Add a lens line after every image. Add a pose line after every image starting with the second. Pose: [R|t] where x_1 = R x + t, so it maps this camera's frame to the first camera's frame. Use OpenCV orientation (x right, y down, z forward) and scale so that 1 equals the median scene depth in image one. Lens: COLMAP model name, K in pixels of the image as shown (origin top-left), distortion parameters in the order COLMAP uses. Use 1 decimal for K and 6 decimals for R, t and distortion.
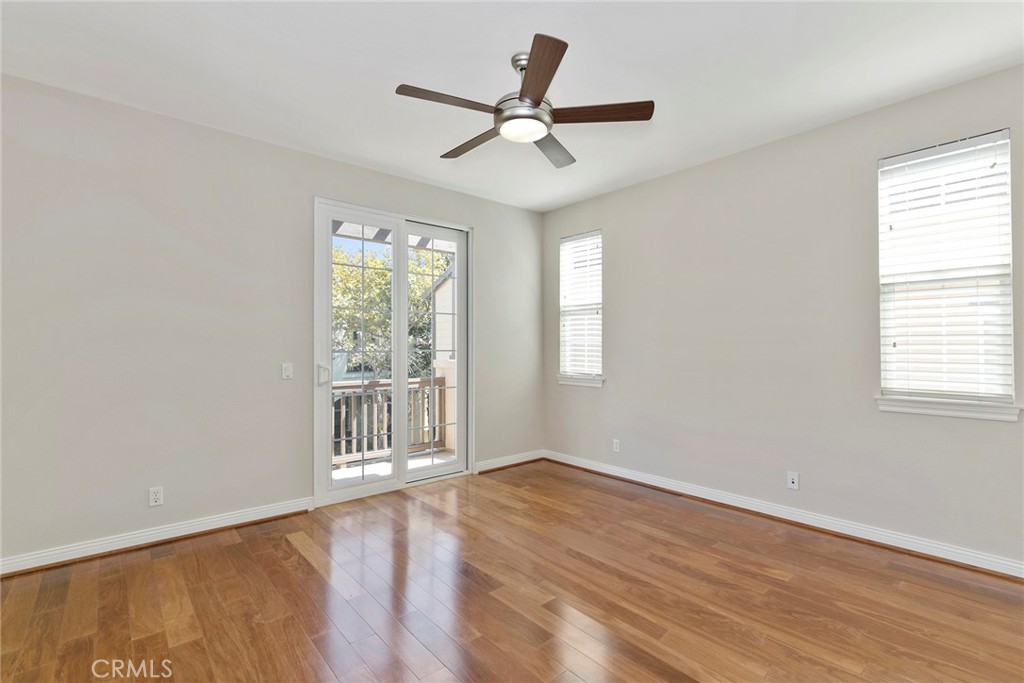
lens RADIAL K [[460.4, 0, 513.2], [0, 460.4, 344.9], [0, 0, 1]] dist [0.002098, 0.000295]
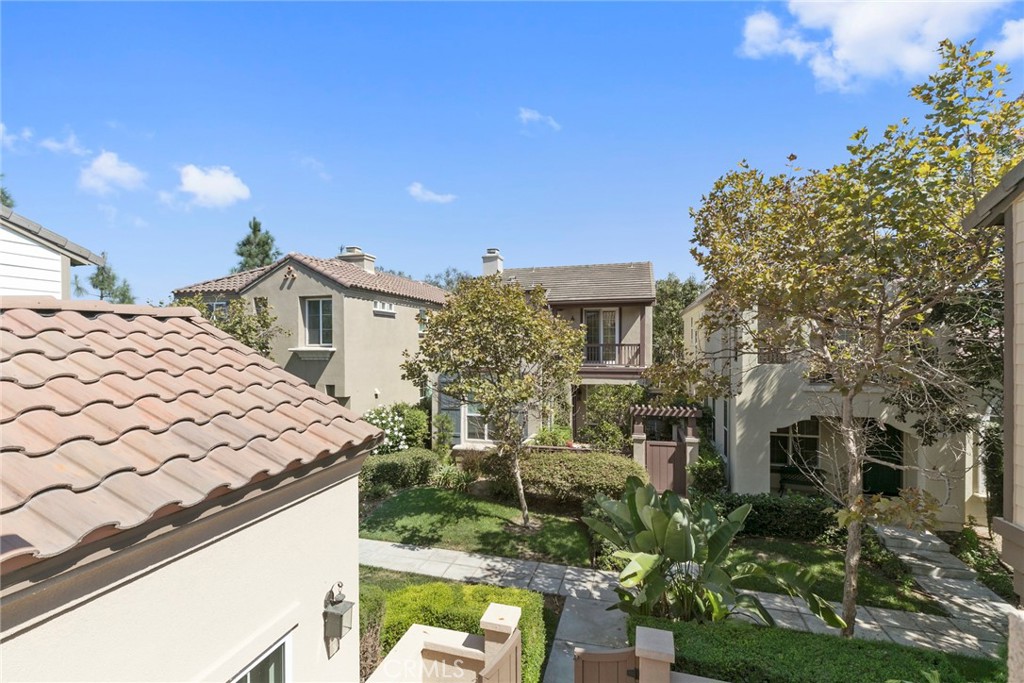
lens RADIAL K [[460.4, 0, 513.2], [0, 460.4, 344.9], [0, 0, 1]] dist [0.002098, 0.000295]
pose [[0.556513, 0.006168, -0.830816, -0.075249], [0.008398, 0.999880, 0.013049, -0.008255], [0.830797, -0.014239, 0.556394, 0.409163]]
